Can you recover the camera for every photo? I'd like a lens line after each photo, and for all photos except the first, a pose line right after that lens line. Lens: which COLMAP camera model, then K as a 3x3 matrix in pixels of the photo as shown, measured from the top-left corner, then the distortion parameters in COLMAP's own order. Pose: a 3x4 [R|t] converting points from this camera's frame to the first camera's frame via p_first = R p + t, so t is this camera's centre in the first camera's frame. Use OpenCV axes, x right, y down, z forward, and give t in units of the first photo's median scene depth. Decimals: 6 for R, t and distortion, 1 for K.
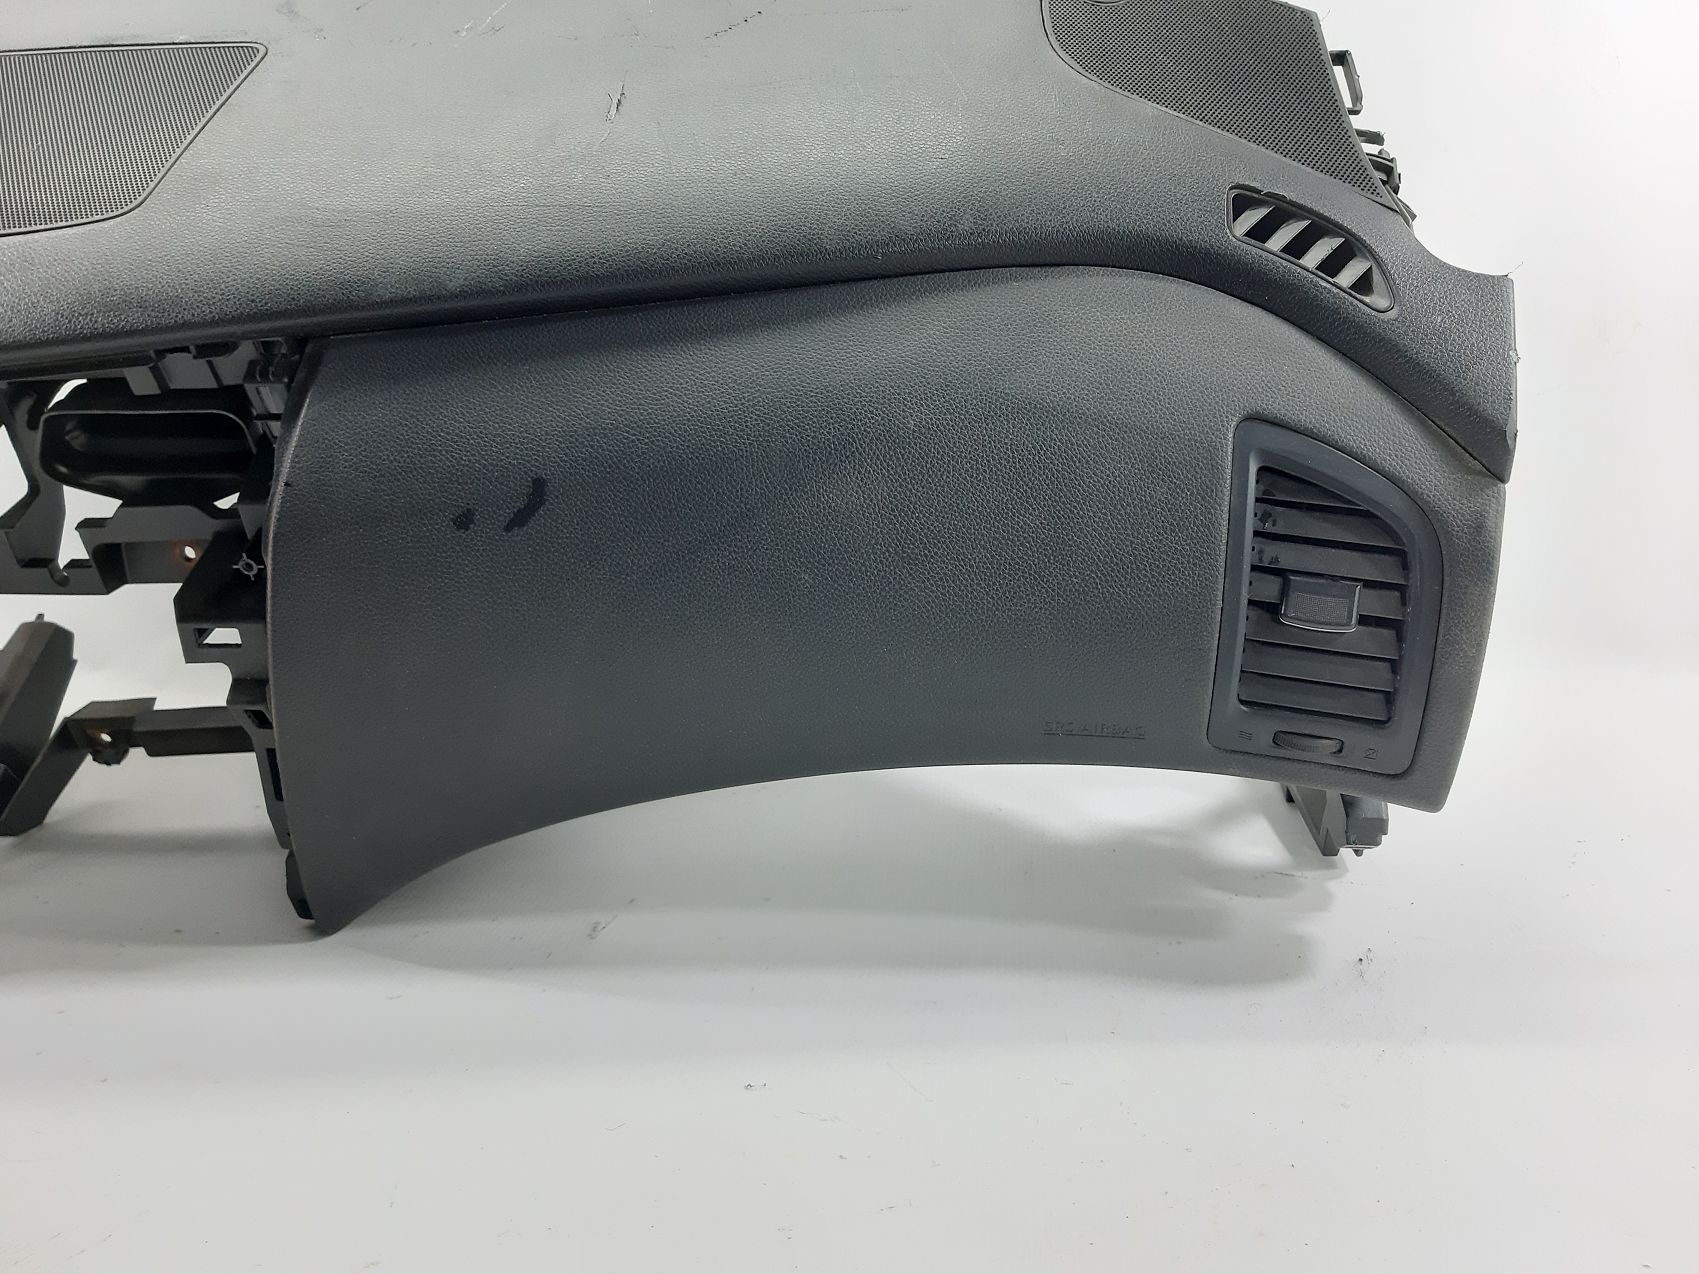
lens RADIAL K [[1369.2, 0, 828.3], [0, 1369.2, 638.3], [0, 0, 1]] dist [0.074542, -0.161752]
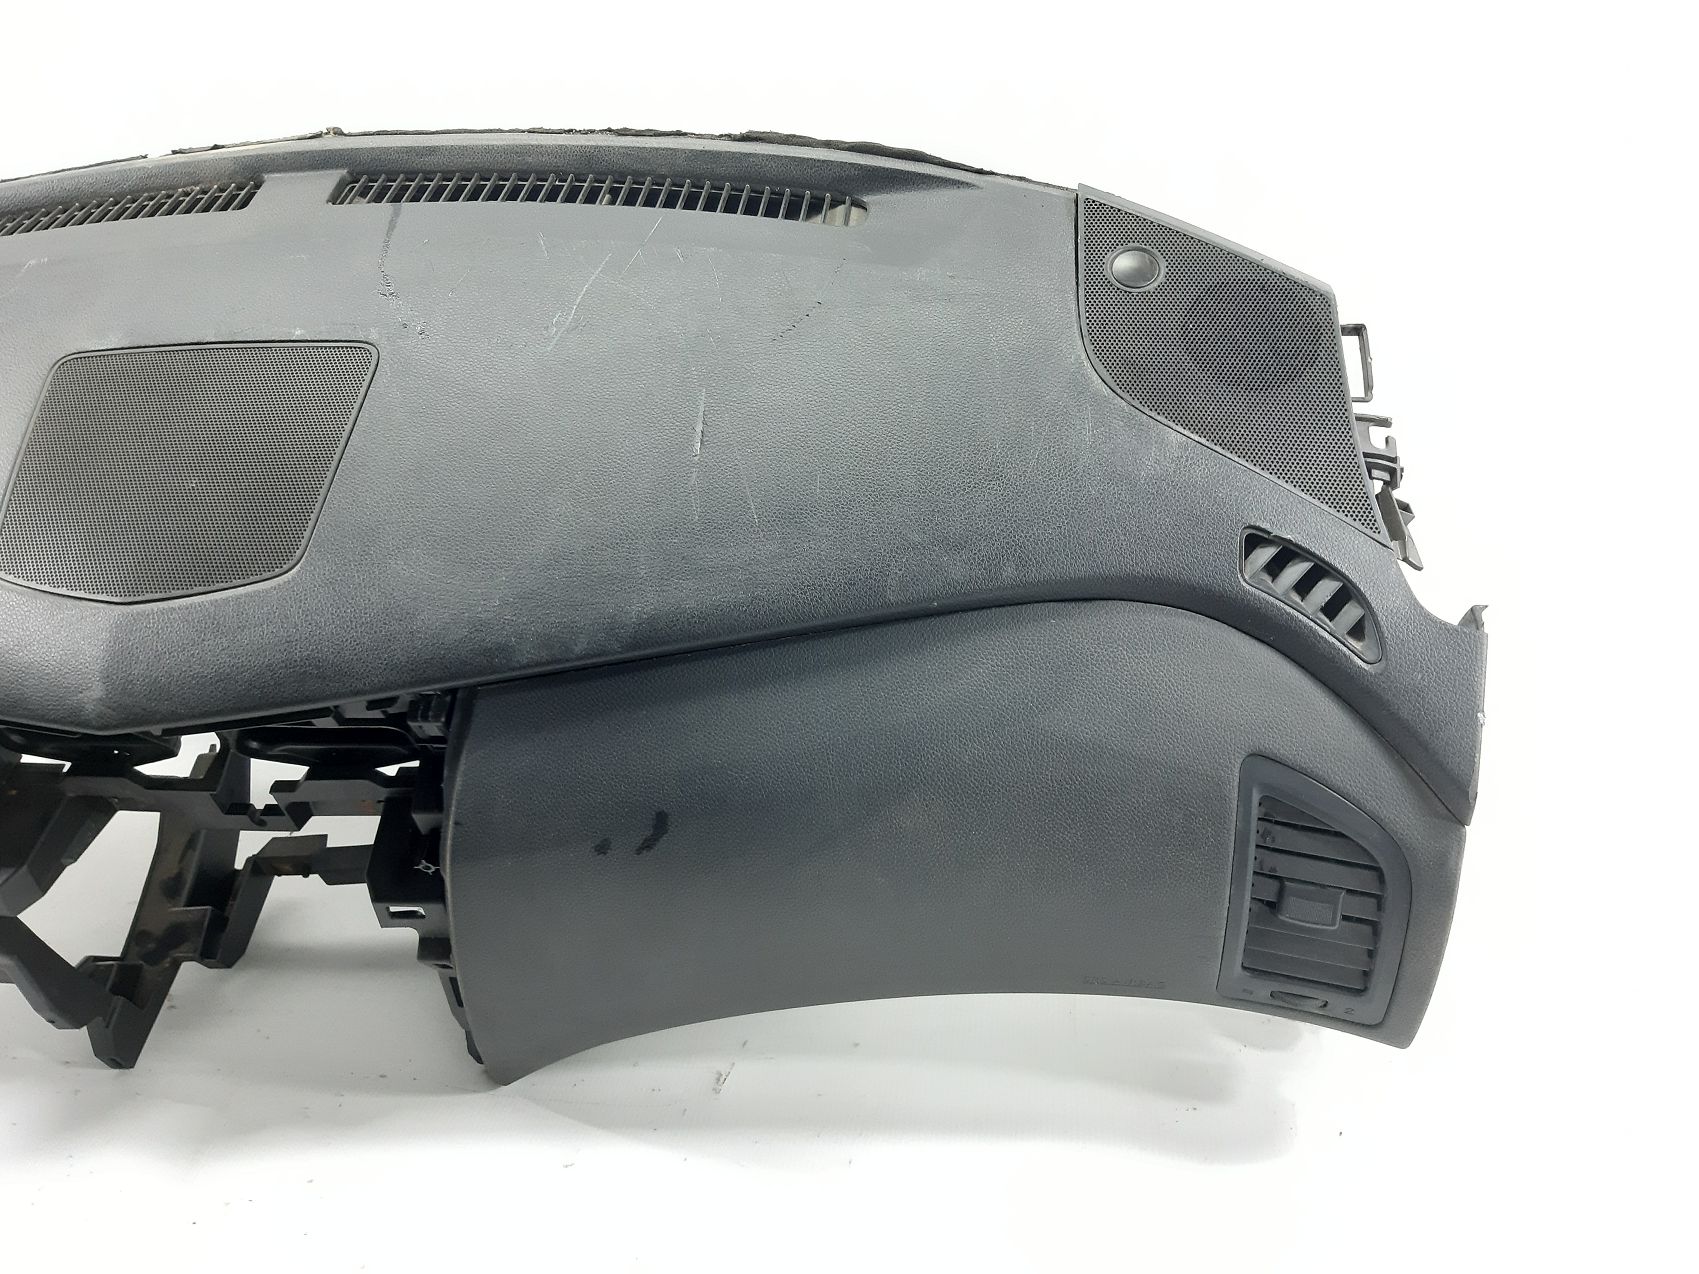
lens RADIAL K [[1364.4, 0, 827.3], [0, 1364.4, 633.1], [0, 0, 1]] dist [0.126038, -0.311857]
pose [[0.998410, -0.034286, -0.044751, -0.003676], [0.042462, 0.979504, 0.196897, -0.503728], [0.037083, -0.198484, 0.979402, -0.151176]]
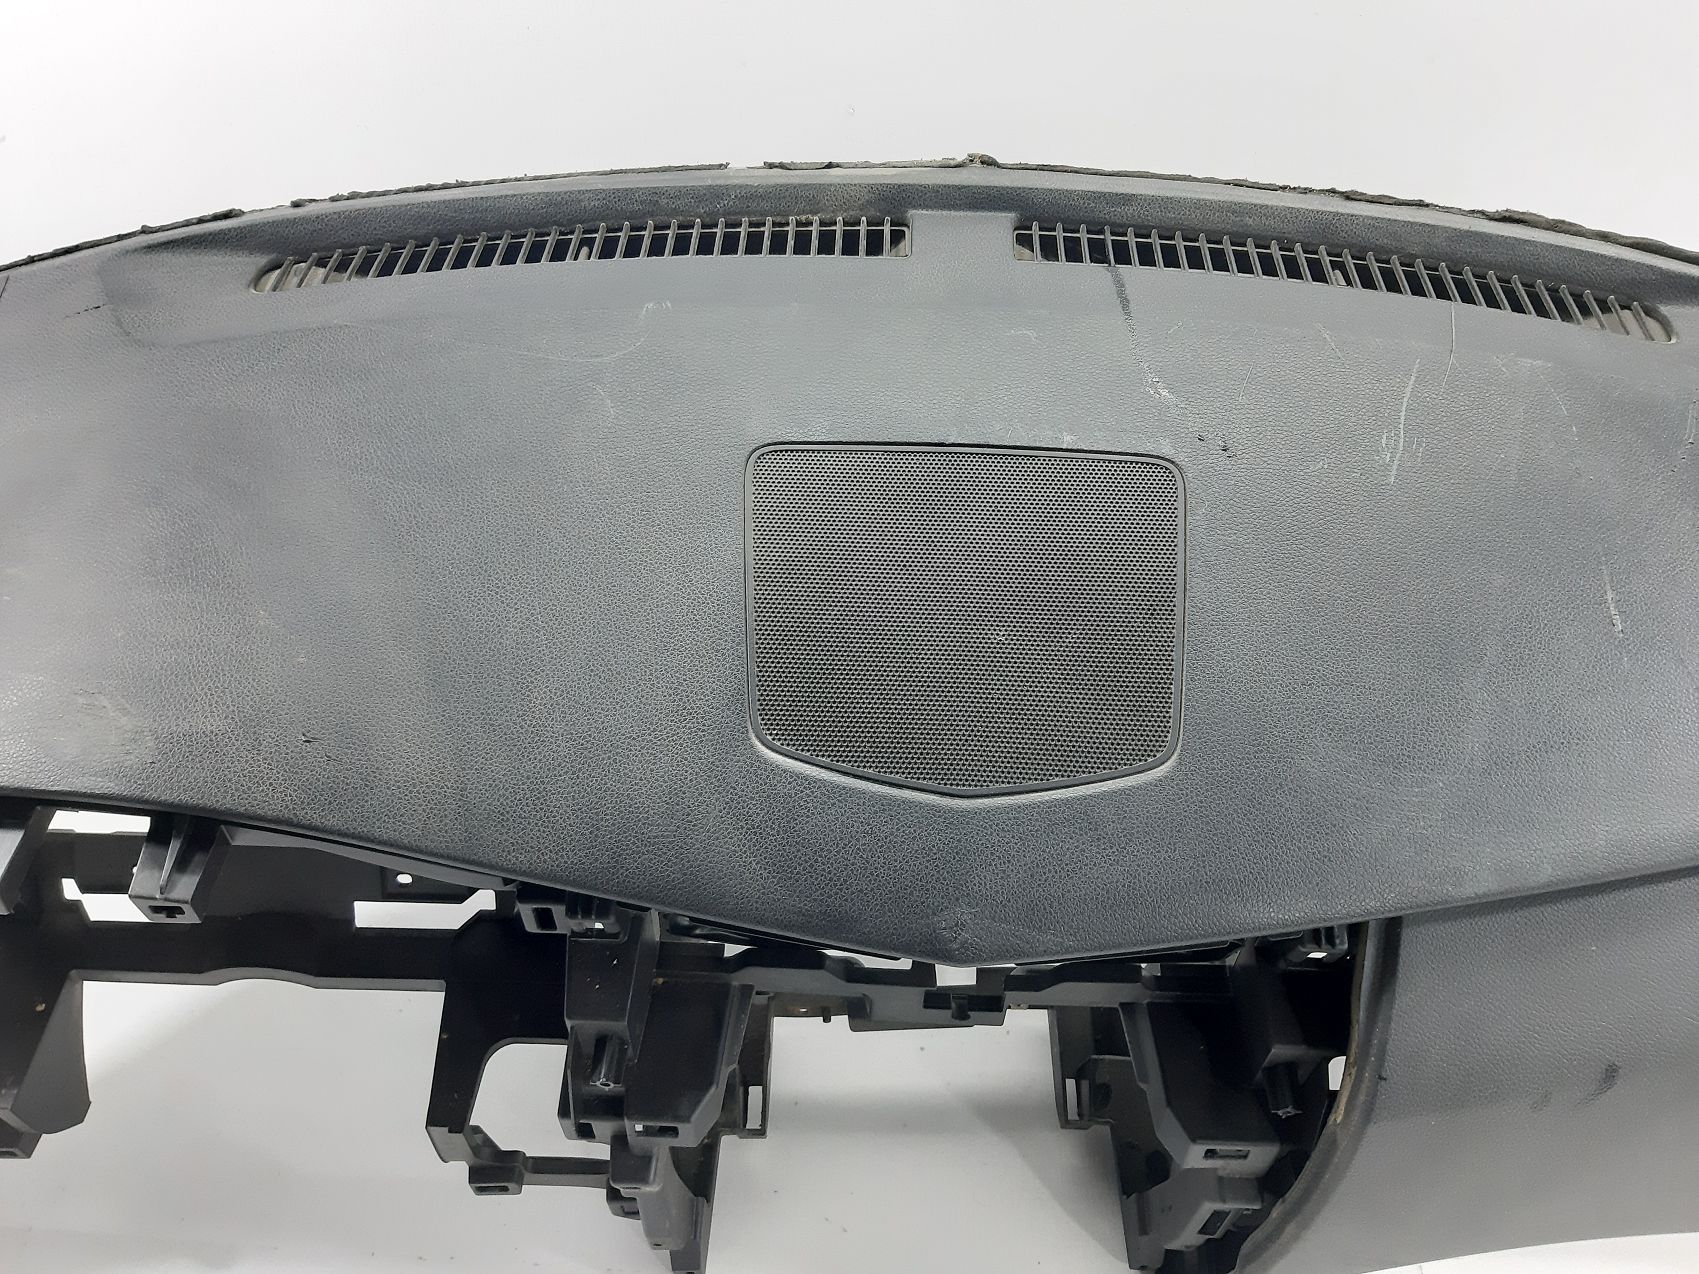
lens RADIAL K [[1369.2, 0, 828.3], [0, 1369.2, 638.3], [0, 0, 1]] dist [0.074542, -0.161752]
pose [[0.994614, -0.004016, 0.103572, -0.900182], [-0.023433, 0.964666, 0.262434, -0.682411], [-0.100966, -0.263447, 0.959376, 0.140416]]
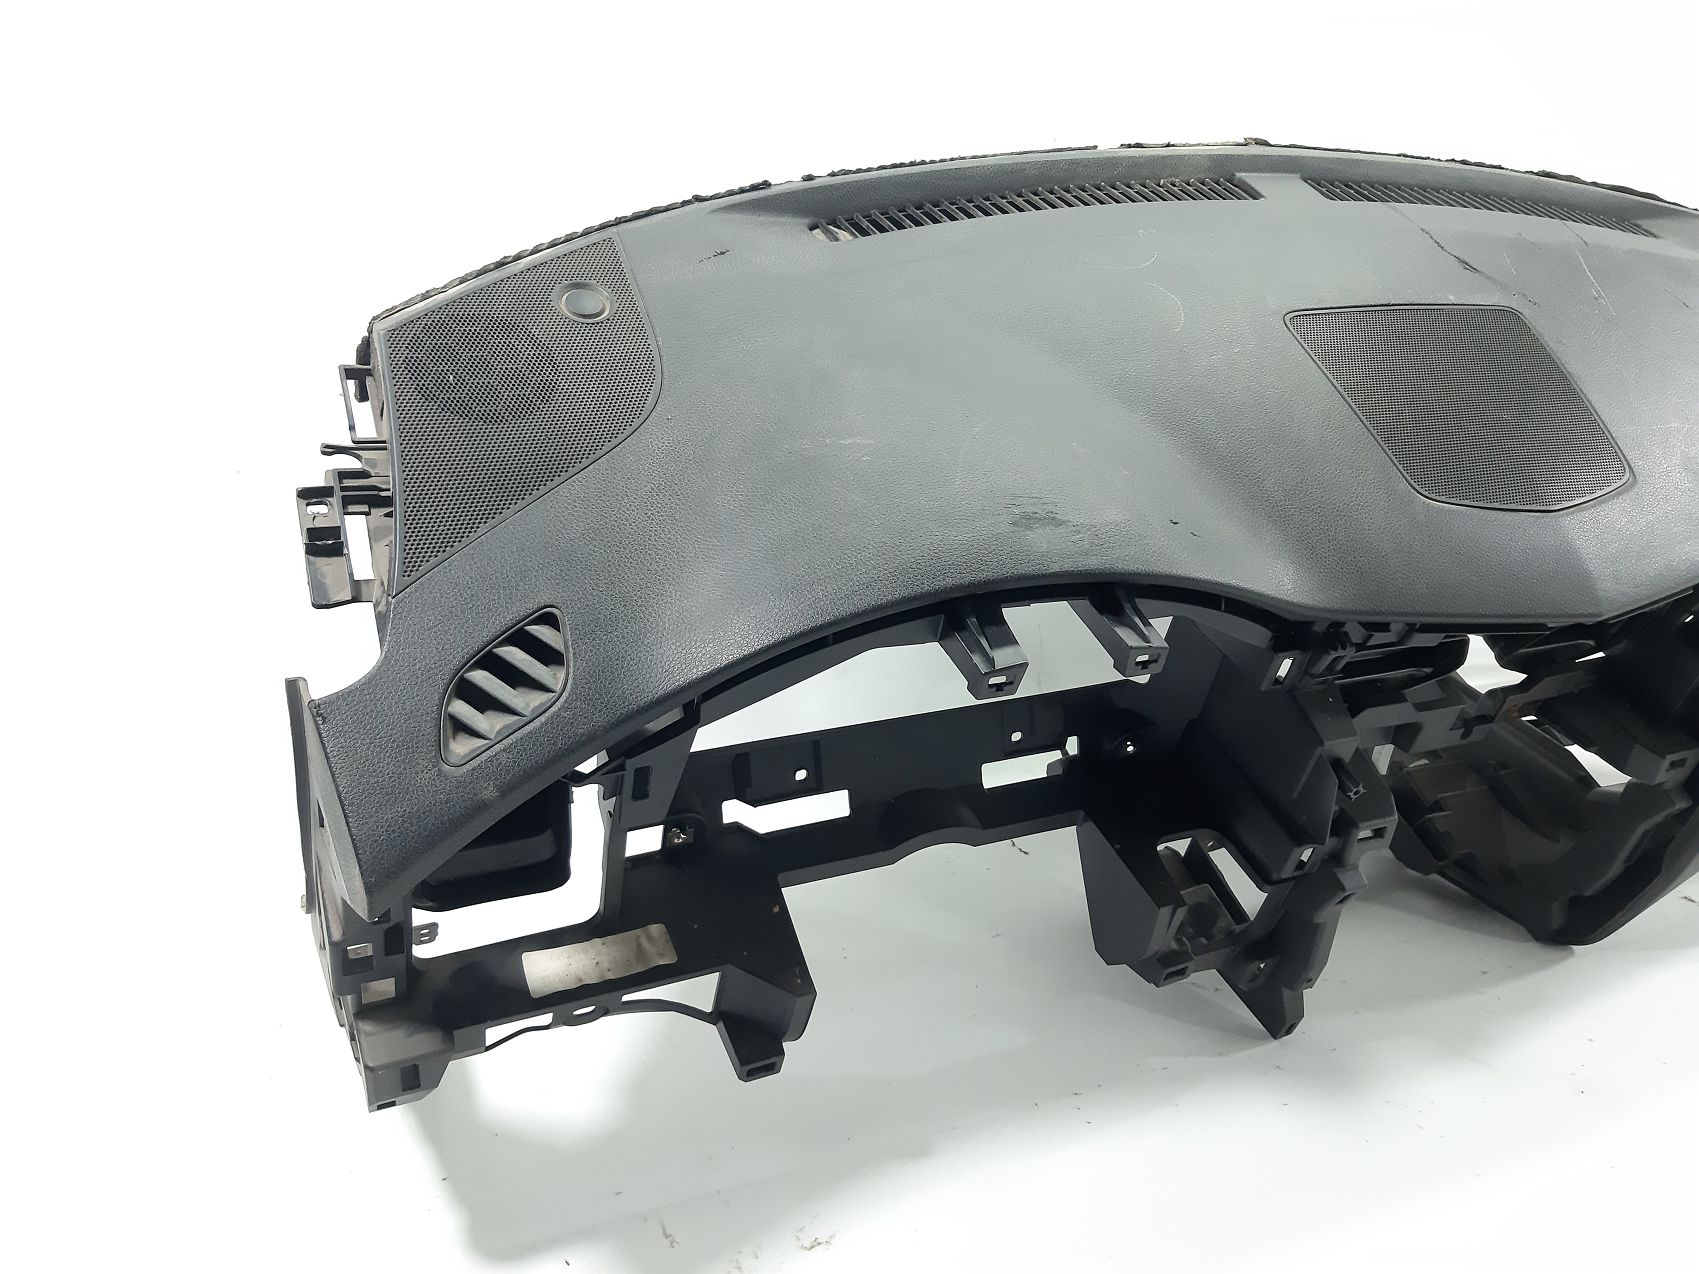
lens RADIAL K [[1369.2, 0, 828.3], [0, 1369.2, 638.3], [0, 0, 1]] dist [0.074542, -0.161752]
pose [[0.856073, -0.132882, 0.499481, -2.050812], [0.080307, 0.988847, 0.125433, -0.417618], [-0.510578, -0.067268, 0.857196, 0.224435]]
